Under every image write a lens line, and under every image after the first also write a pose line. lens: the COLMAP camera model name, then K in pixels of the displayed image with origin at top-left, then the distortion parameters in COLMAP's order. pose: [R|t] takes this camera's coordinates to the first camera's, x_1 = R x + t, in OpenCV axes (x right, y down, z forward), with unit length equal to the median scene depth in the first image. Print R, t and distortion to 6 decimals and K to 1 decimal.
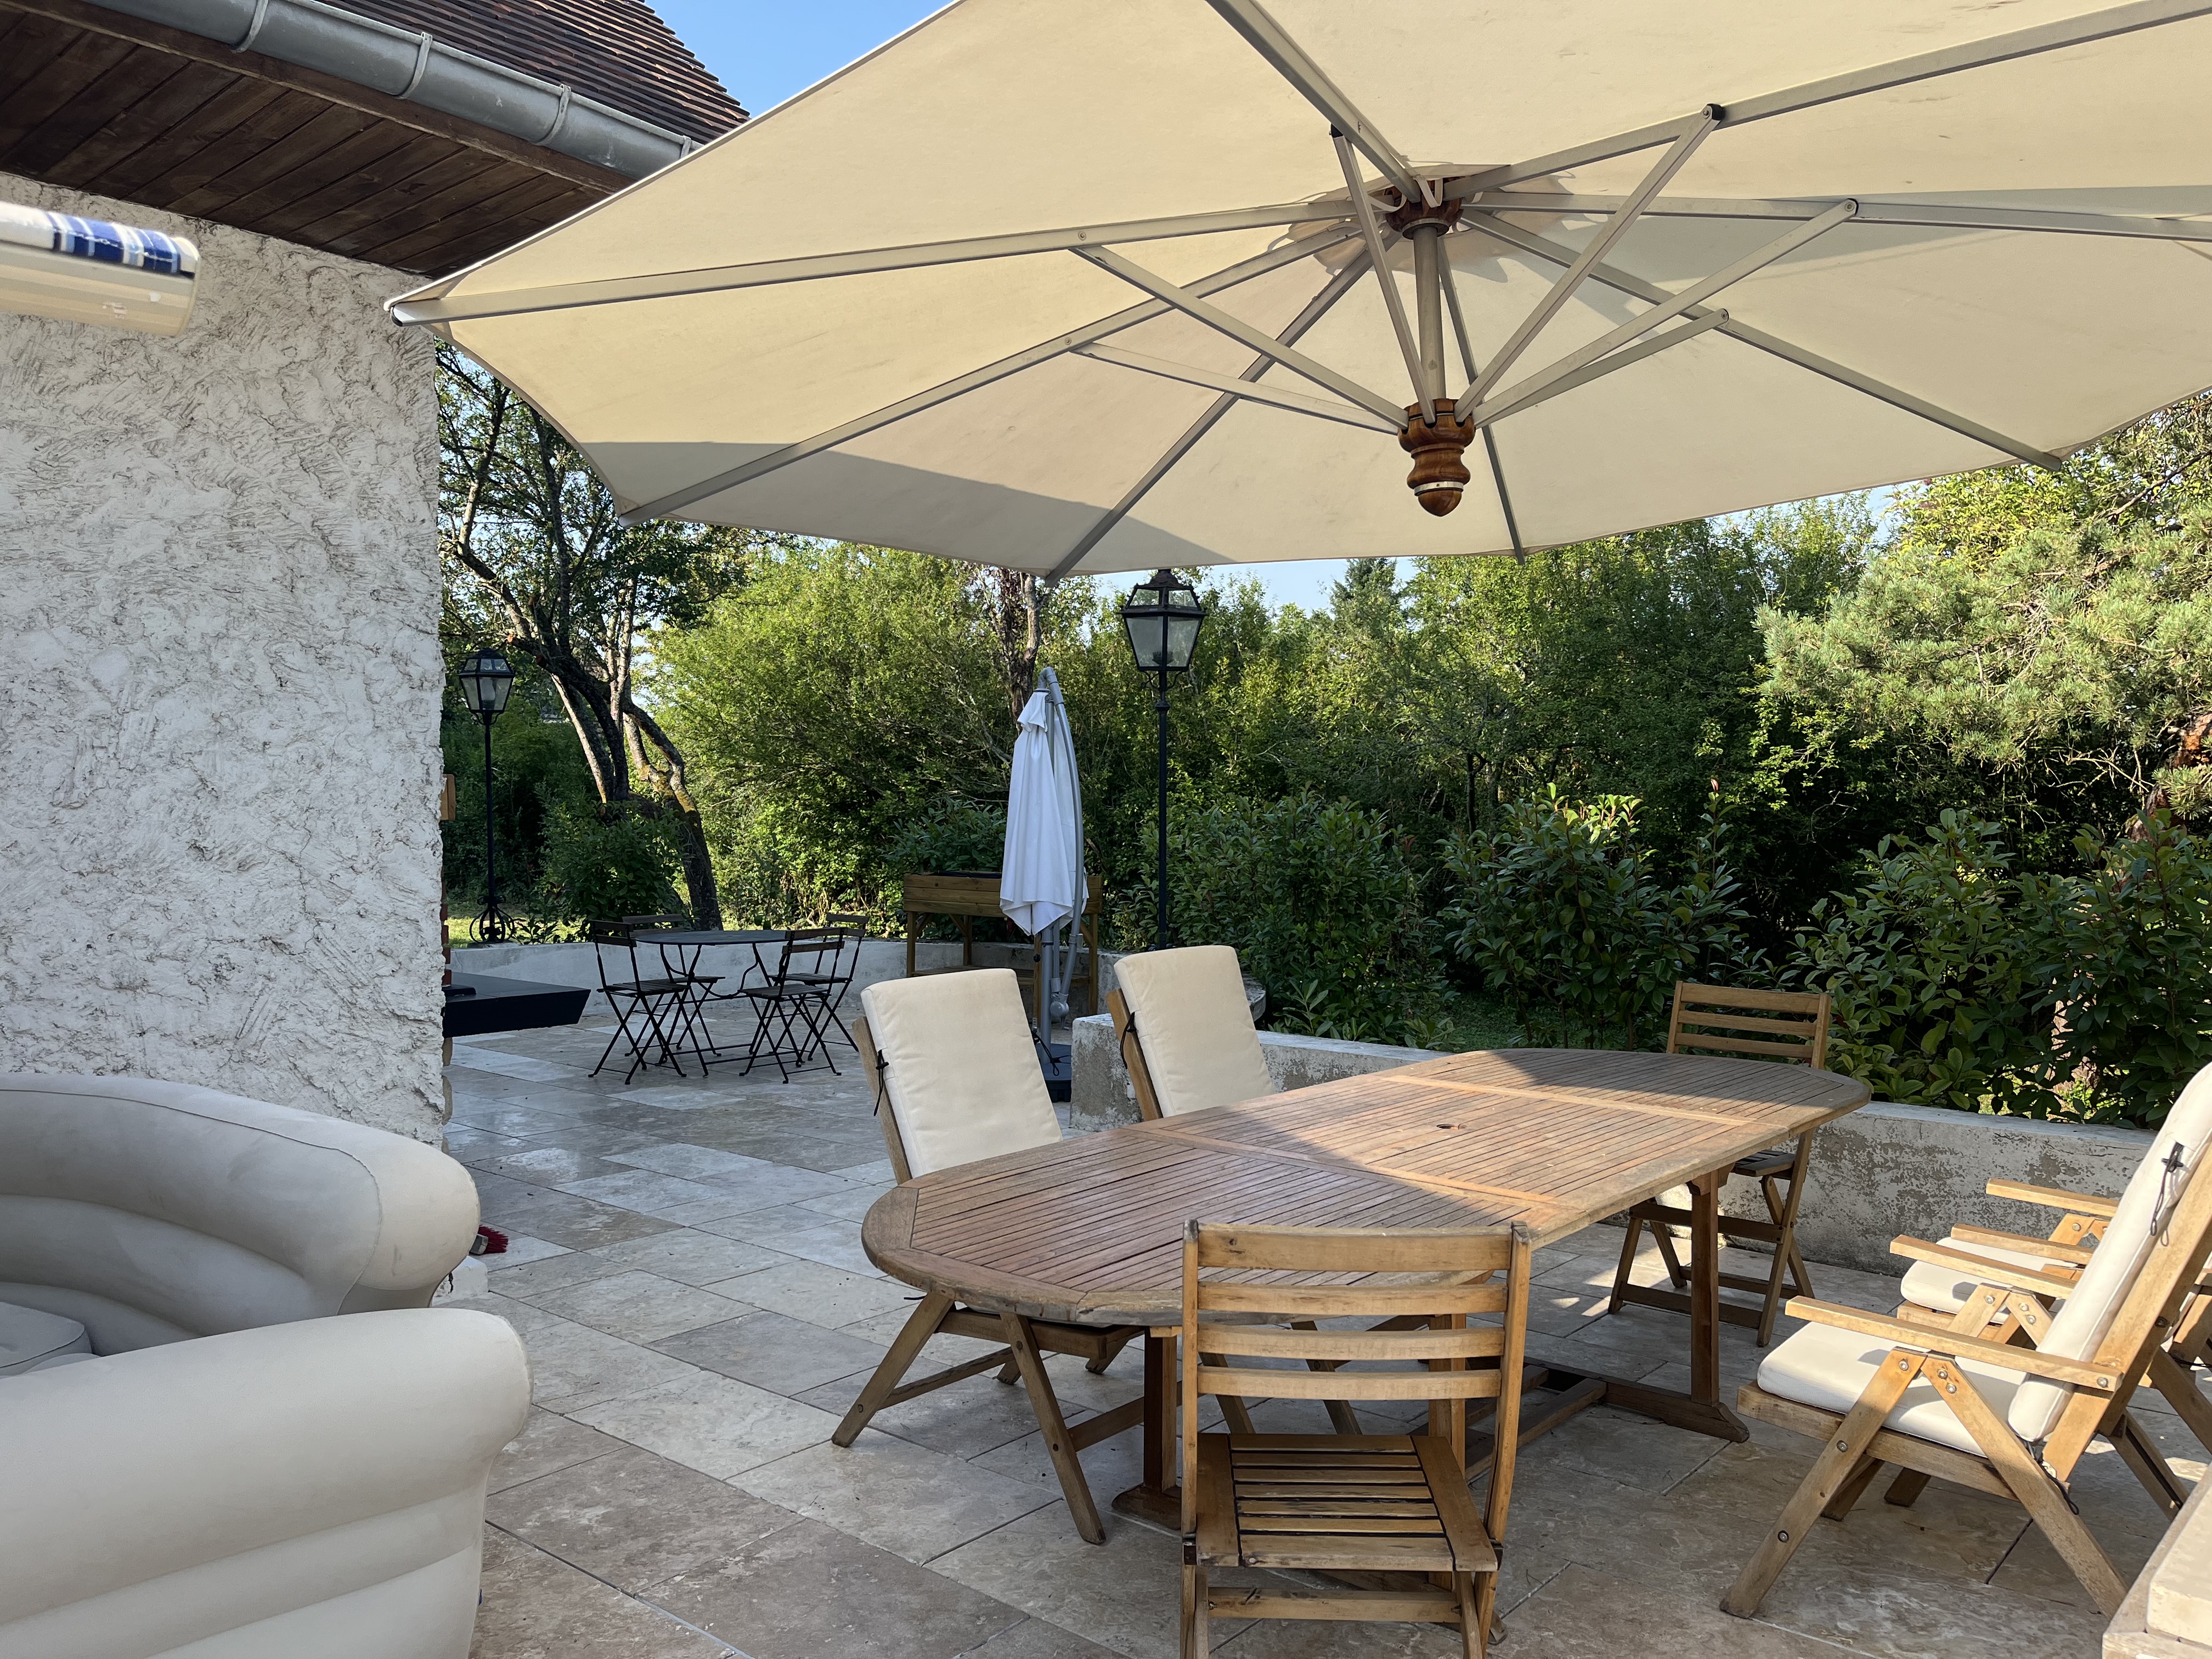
lens RADIAL K [[1677.1, 0, 1105.6], [0, 1677.1, 846.4], [0, 0, 1]] dist [0.098487, -0.133388]
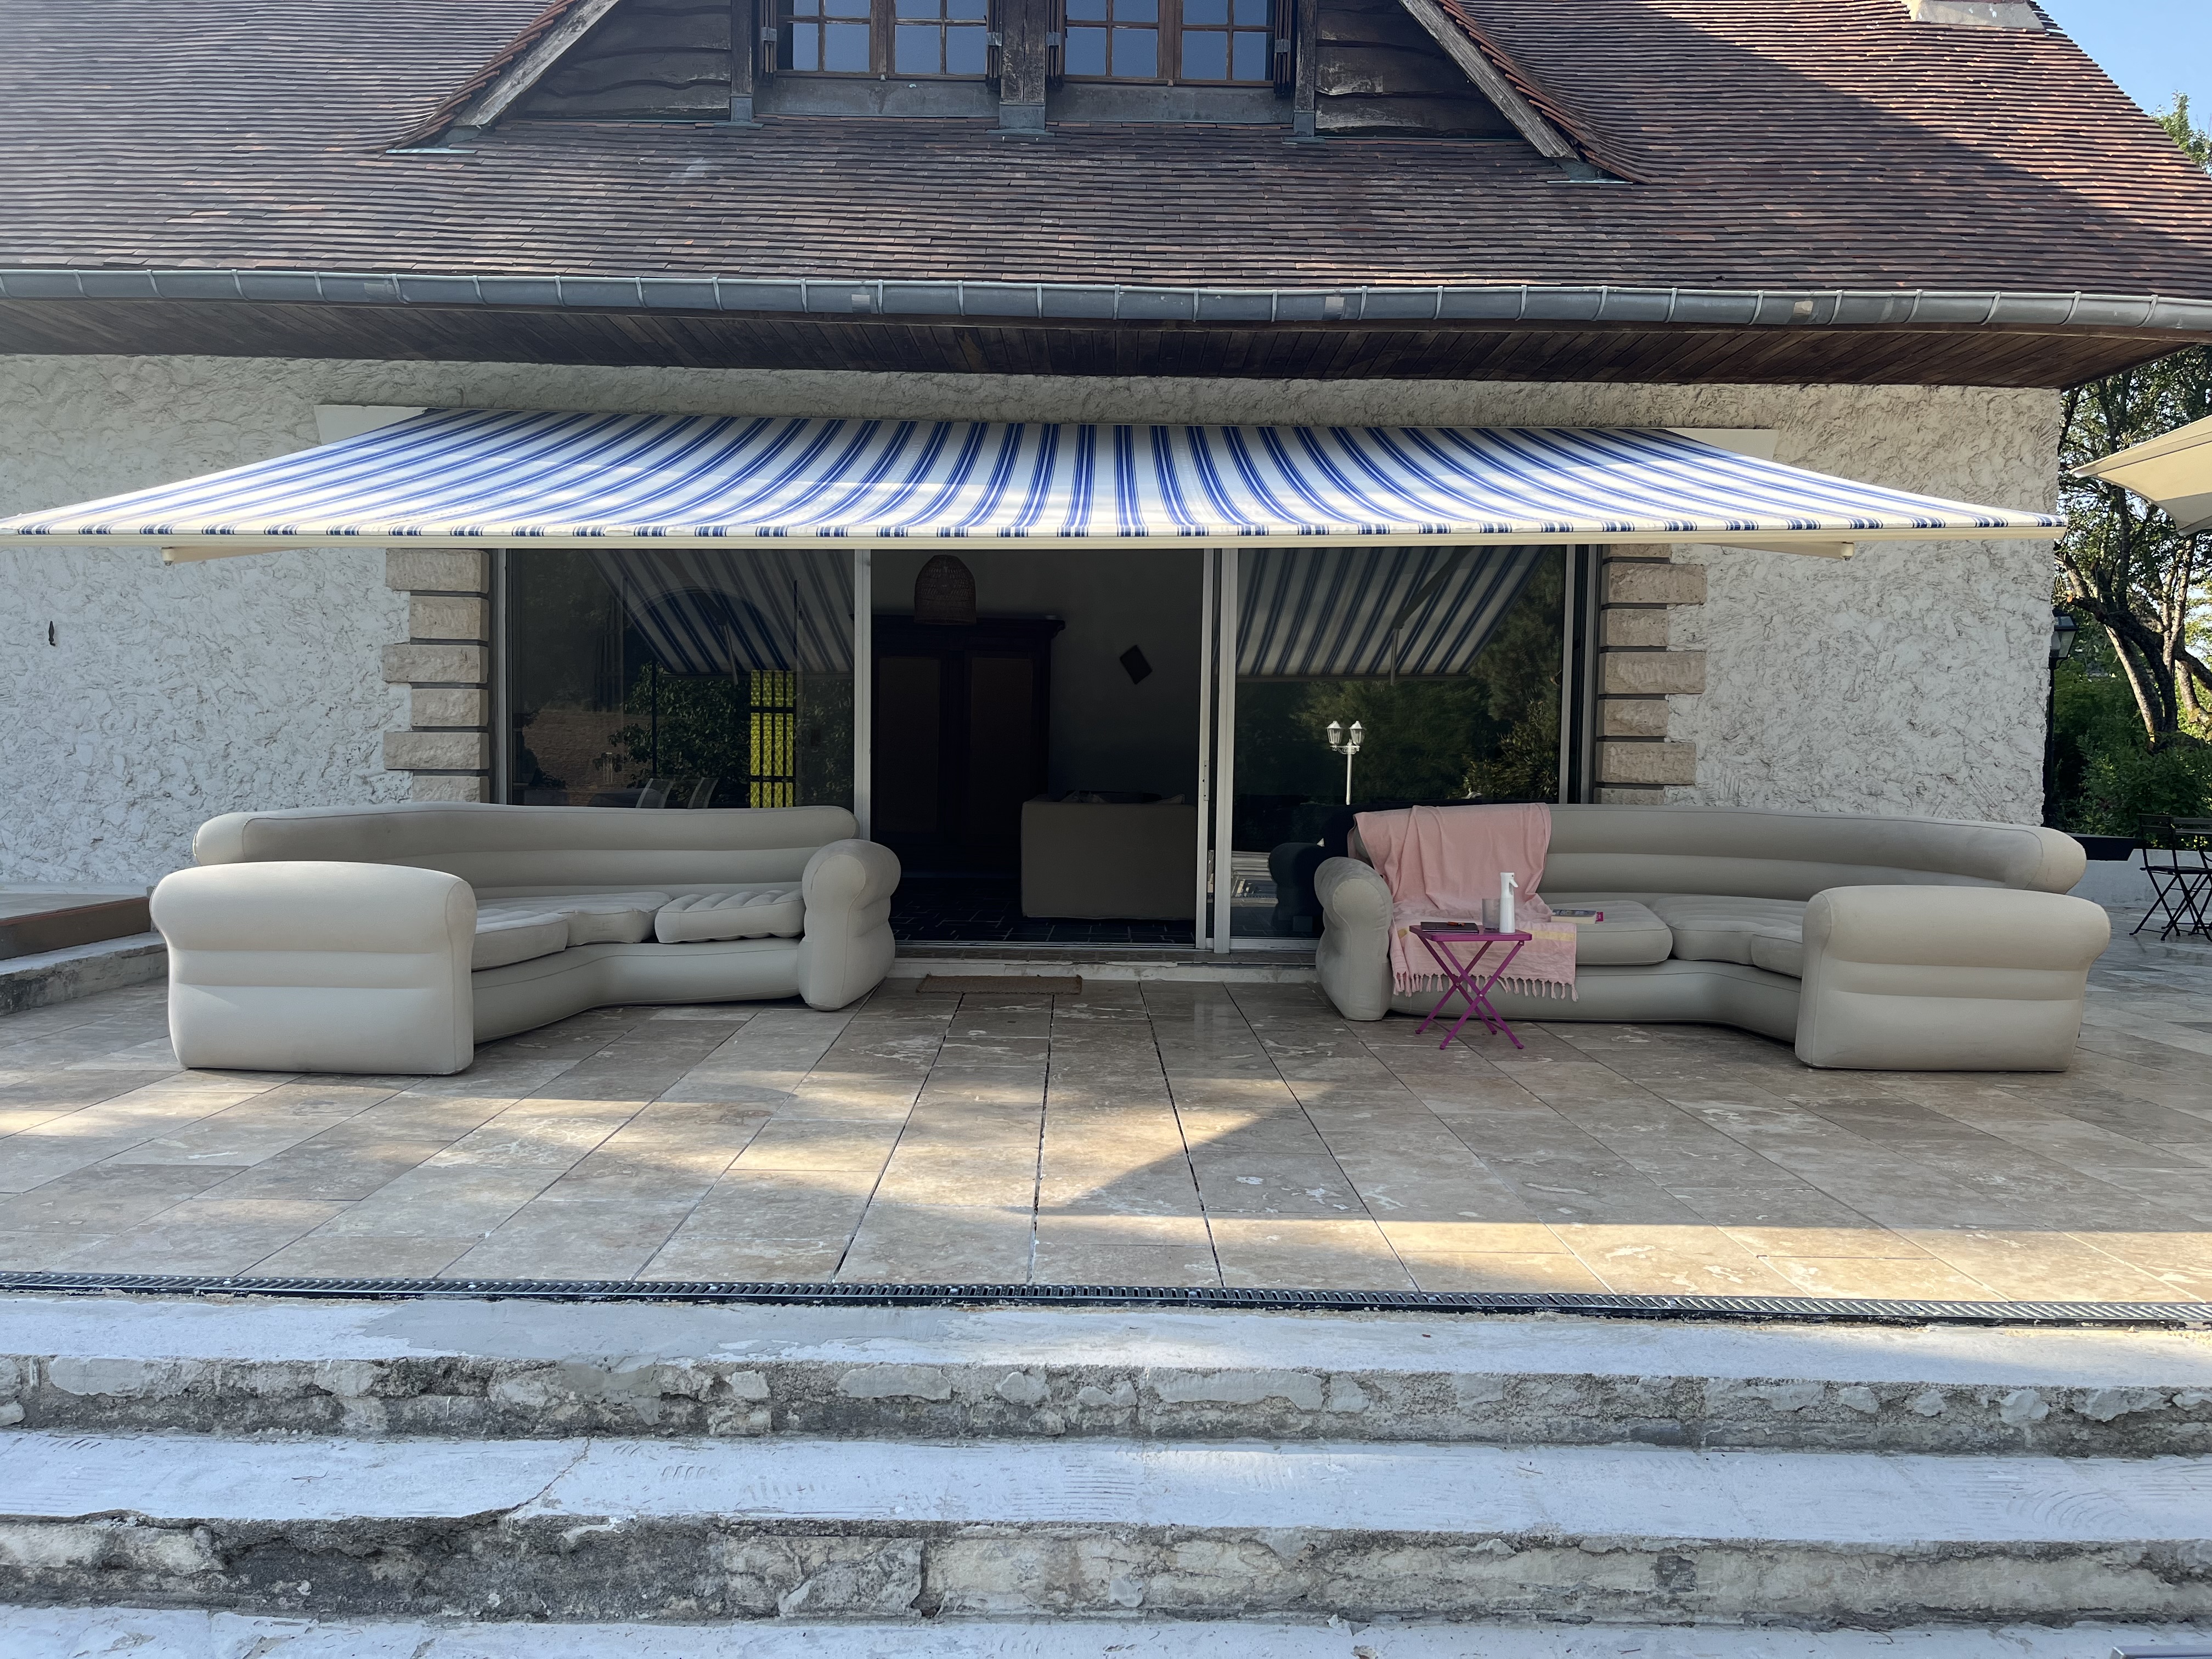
lens RADIAL K [[1677.1, 0, 1105.6], [0, 1677.1, 846.4], [0, 0, 1]] dist [0.098487, -0.133388]
pose [[0.670188, 0.047439, -0.740673, 0.253522], [-0.034884, 0.998866, 0.032411, 0.100194], [0.741371, 0.004116, 0.671083, -0.864451]]
